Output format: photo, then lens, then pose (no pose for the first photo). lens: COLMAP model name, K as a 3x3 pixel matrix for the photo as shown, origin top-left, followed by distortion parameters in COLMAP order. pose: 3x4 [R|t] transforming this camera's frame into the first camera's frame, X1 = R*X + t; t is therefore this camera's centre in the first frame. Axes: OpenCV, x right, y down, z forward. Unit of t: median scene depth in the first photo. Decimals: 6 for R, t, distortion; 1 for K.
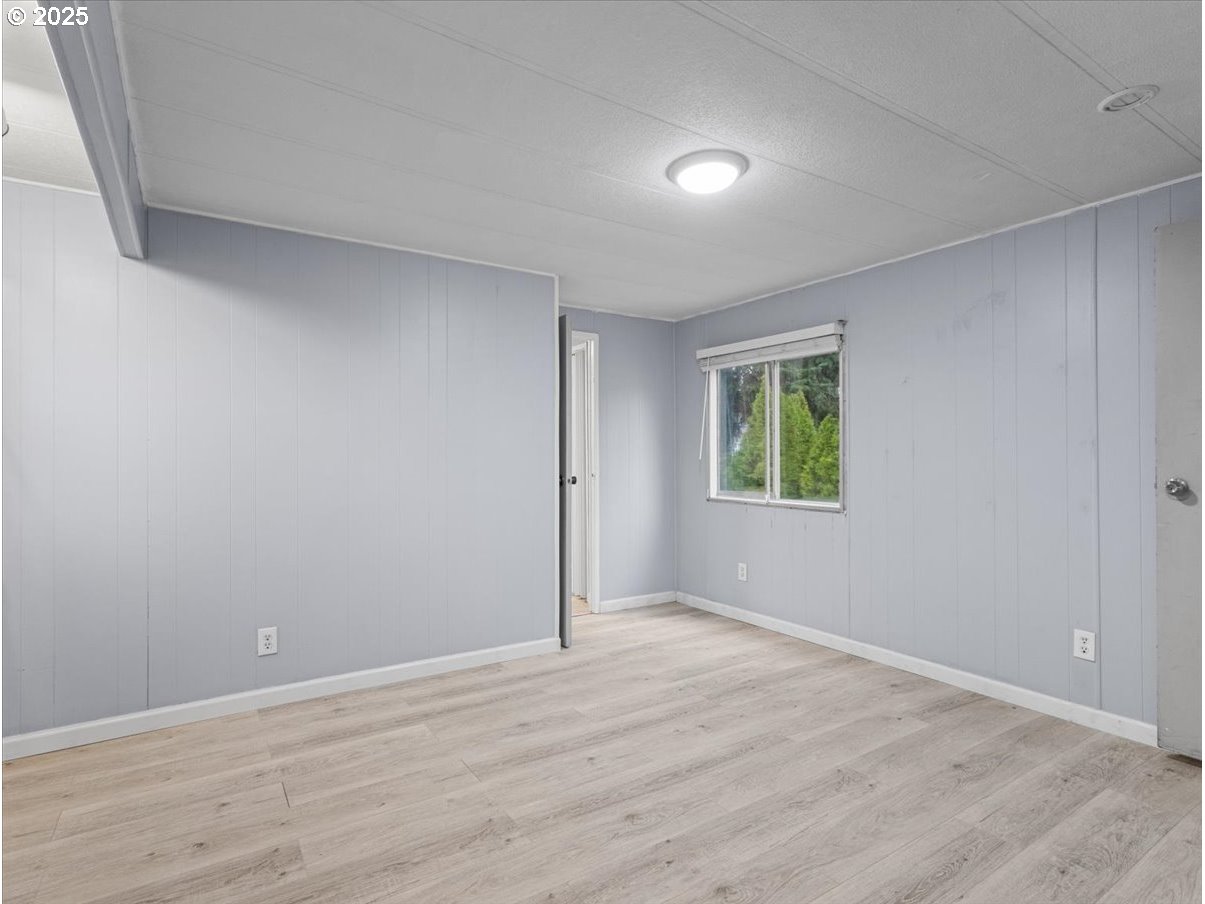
lens RADIAL K [[625.4, 0, 596.1], [0, 625.4, 452.3], [0, 0, 1]] dist [-0.004795, 0.003797]
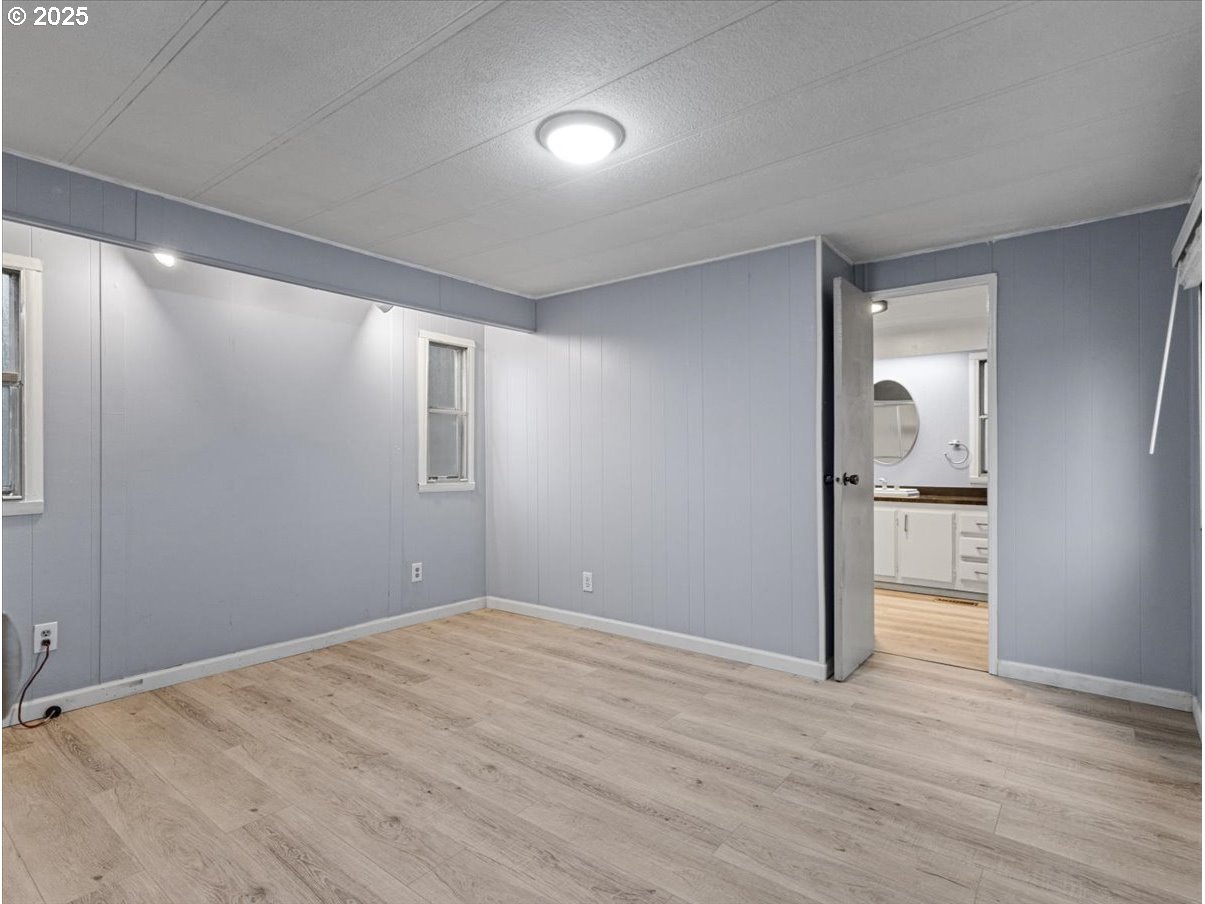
lens RADIAL K [[625.4, 0, 596.1], [0, 625.4, 453.5], [0, 0, 1]] dist [-0.004795, 0.003797]
pose [[0.320218, 0.000970, -0.947343, 0.837347], [0.009127, 0.999950, 0.004109, 0.006381], [0.947300, -0.009962, 0.320193, 0.576576]]
